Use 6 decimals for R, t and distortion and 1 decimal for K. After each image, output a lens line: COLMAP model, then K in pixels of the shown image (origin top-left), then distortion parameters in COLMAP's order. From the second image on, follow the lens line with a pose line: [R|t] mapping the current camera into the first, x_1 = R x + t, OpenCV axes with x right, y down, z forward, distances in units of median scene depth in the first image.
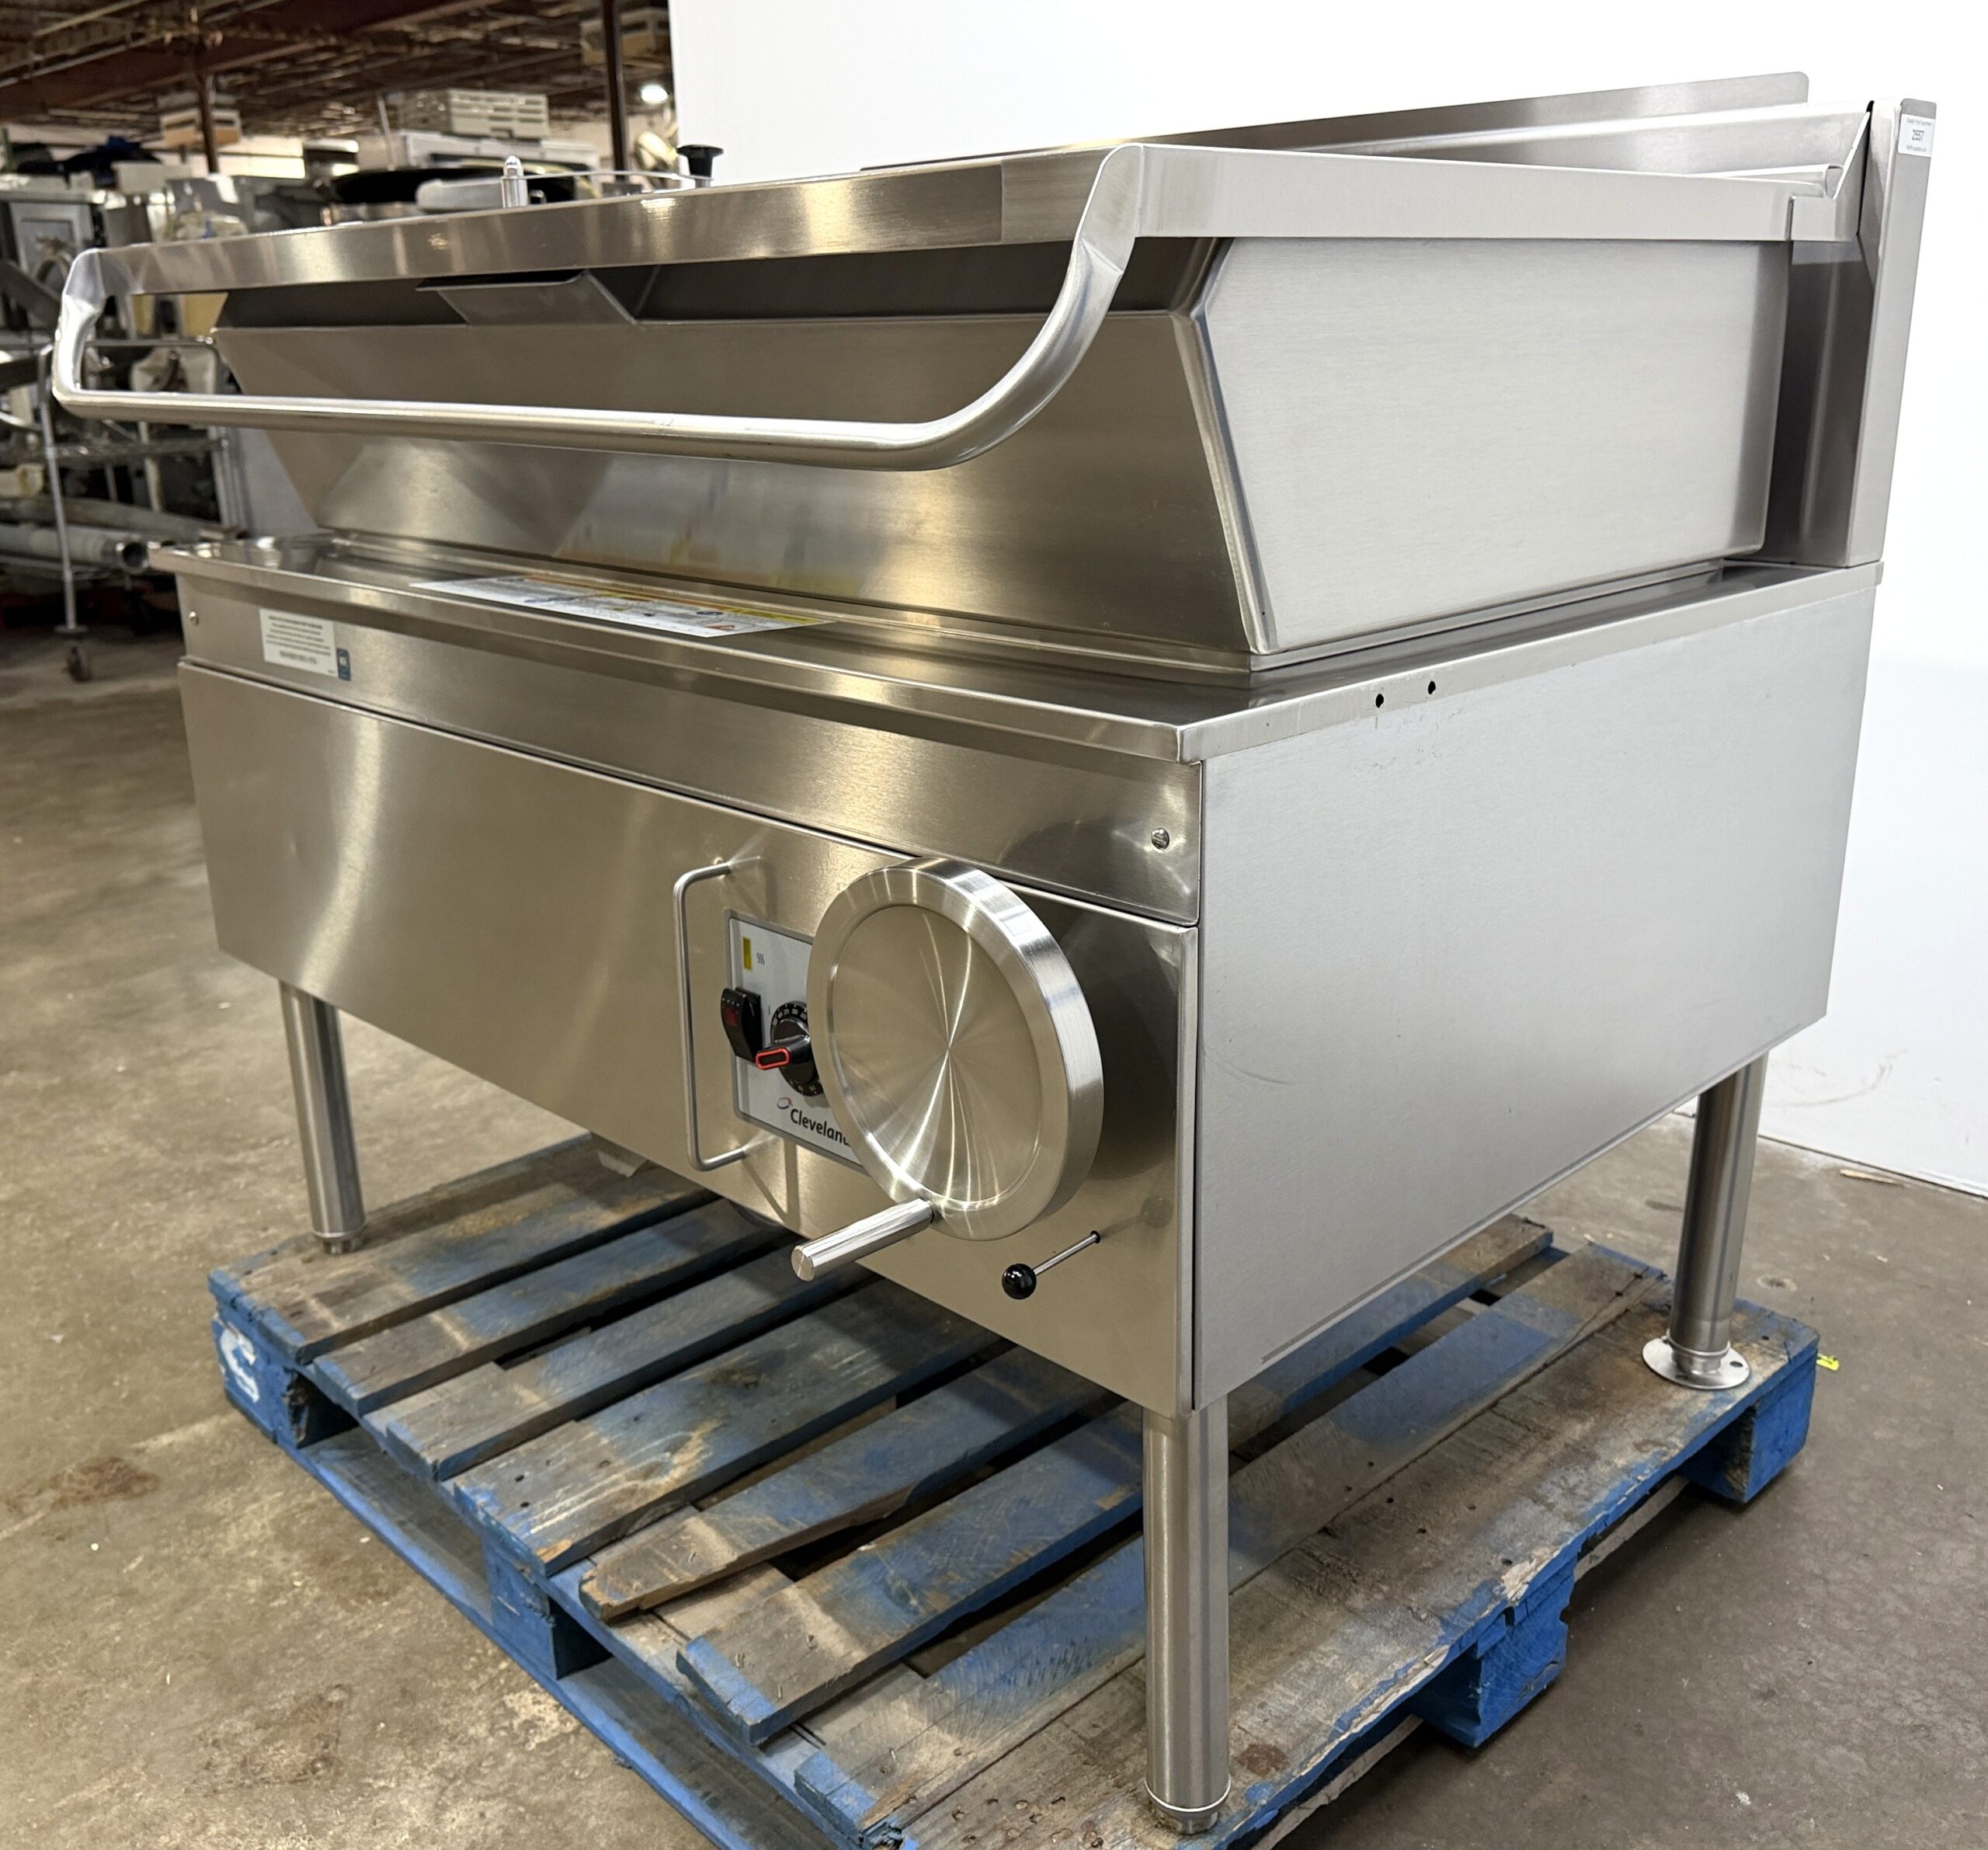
lens RADIAL K [[1923.0, 0, 989.2], [0, 1923.0, 905.5], [0, 0, 1]] dist [0.002995, 0.000000]
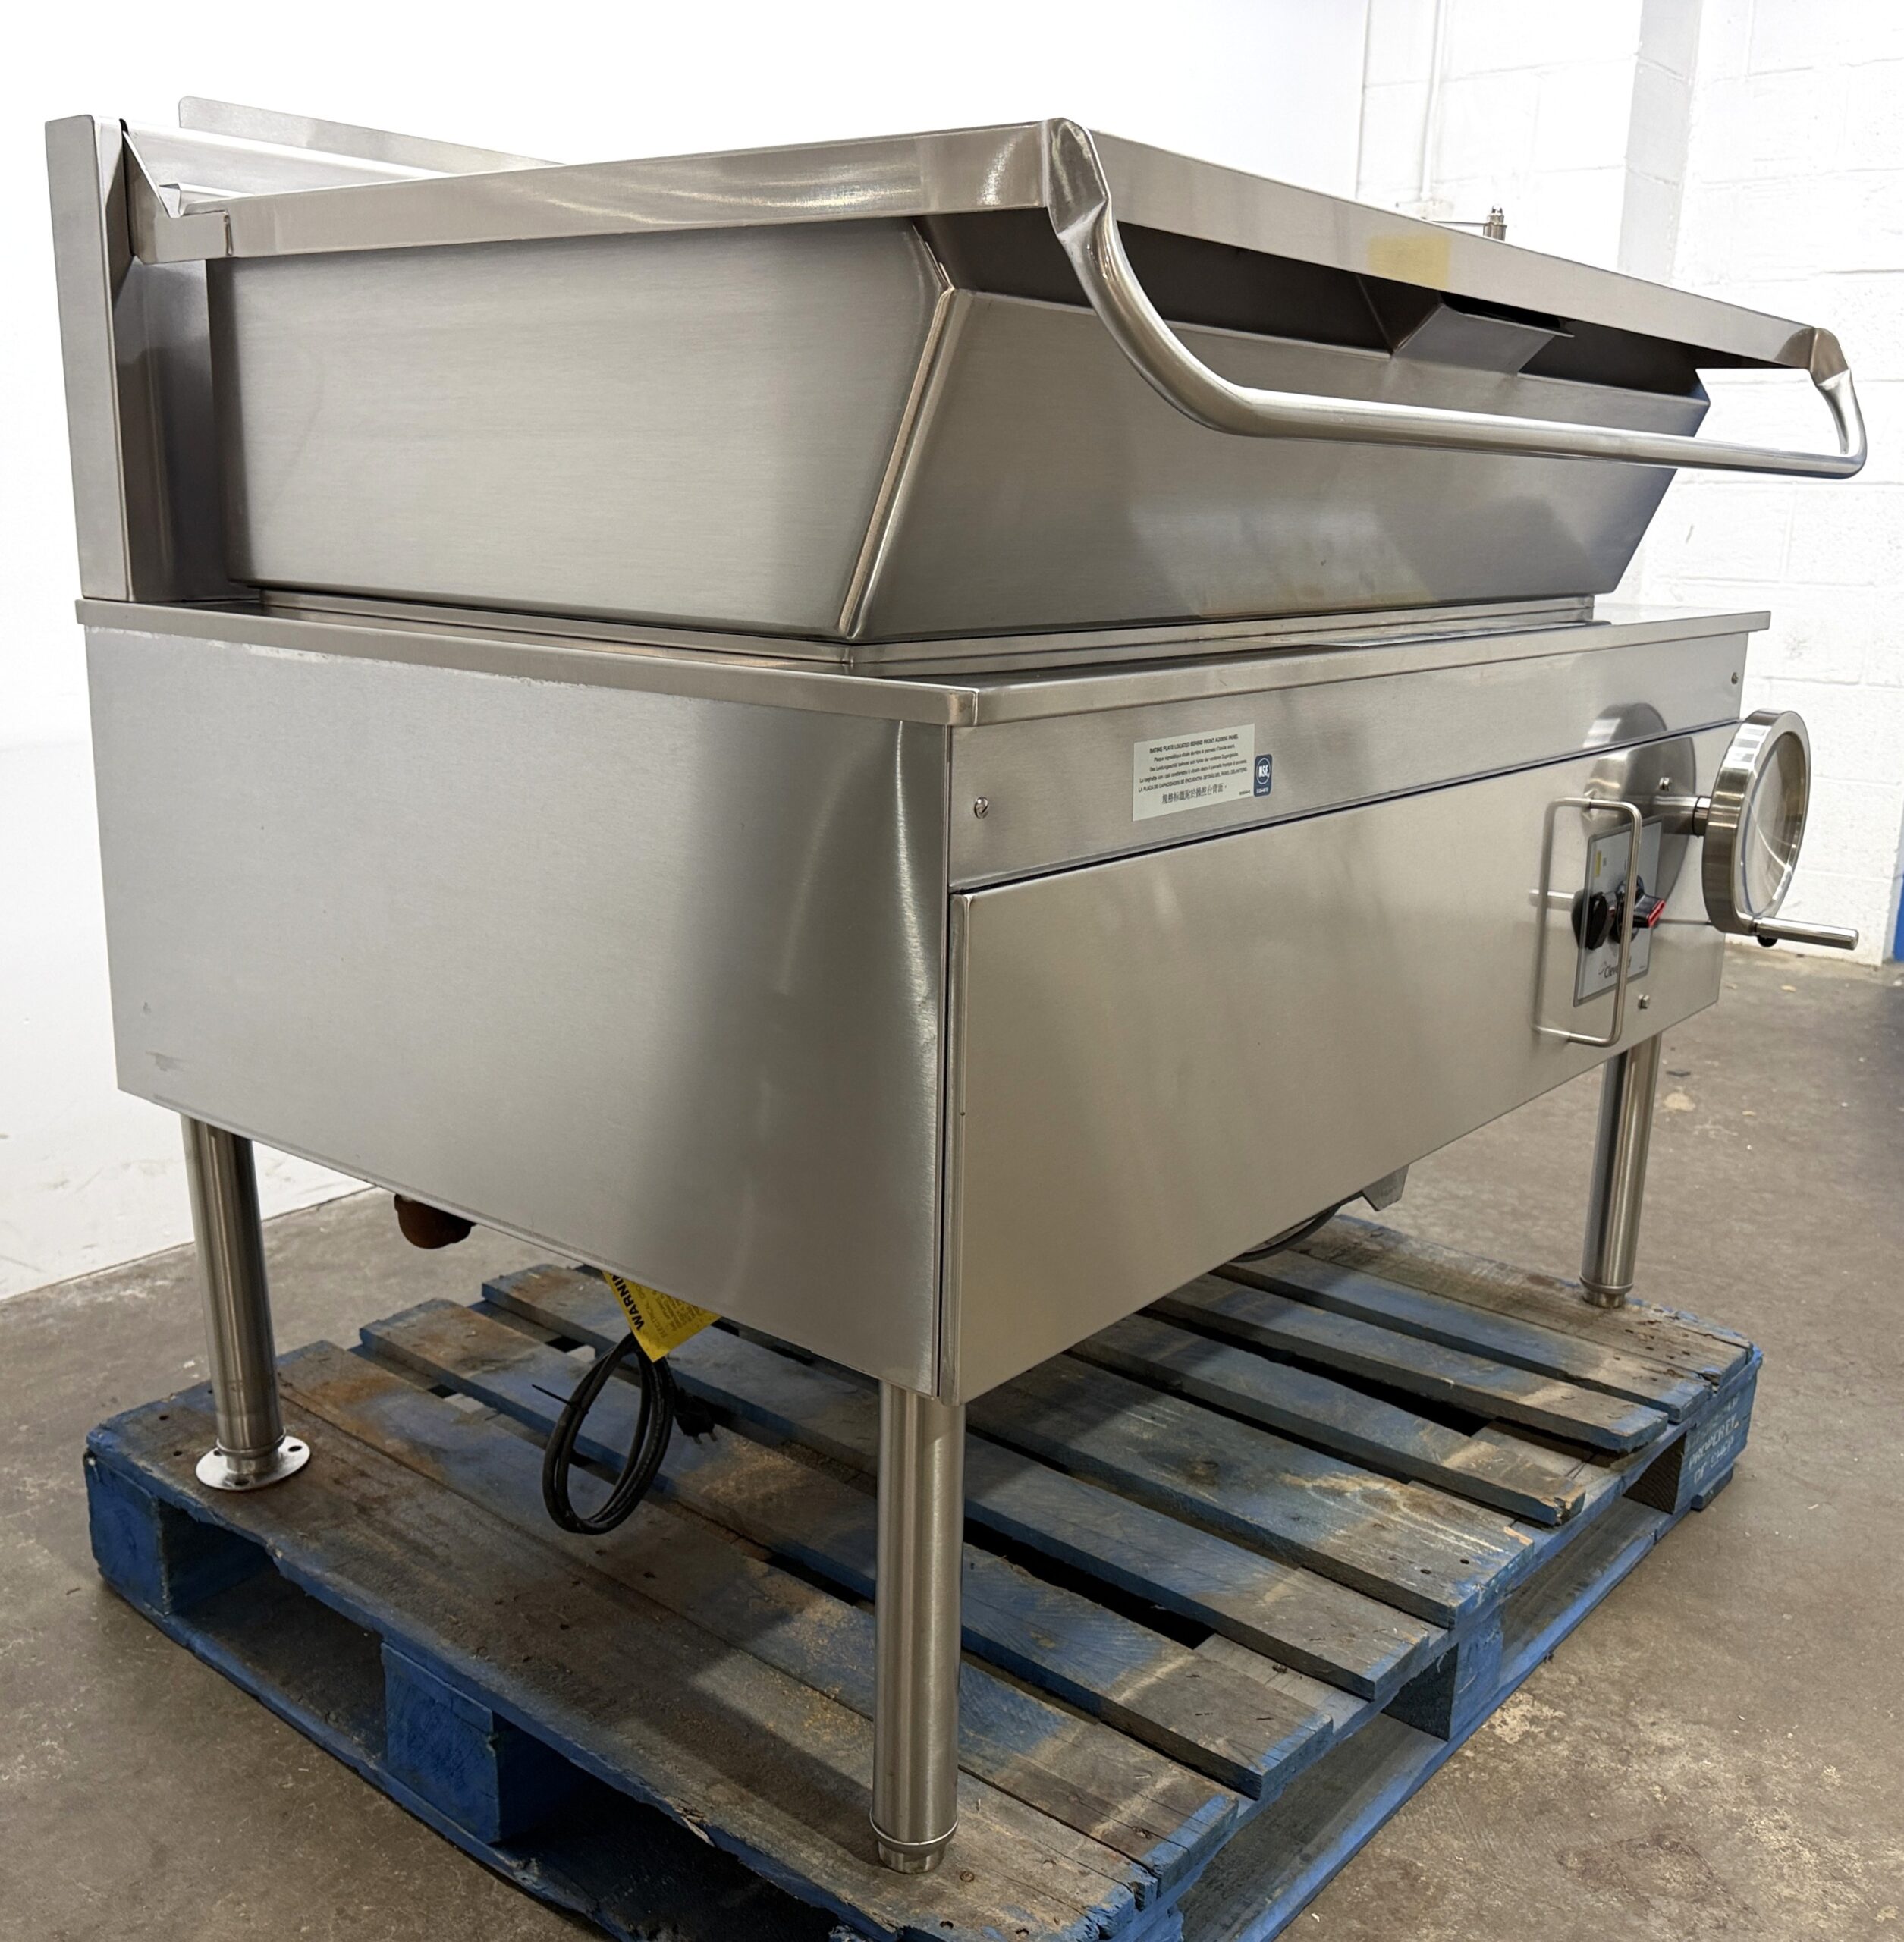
lens RADIAL K [[2014.7, 0, 1042.5], [0, 2014.7, 952.5], [0, 0, 1]] dist [0.030589, 0.000000]
pose [[-0.154889, -0.213057, 0.964684, -1.148827], [0.257603, 0.933979, 0.247636, -0.290986], [-0.953756, 0.286862, -0.089779, 1.224320]]
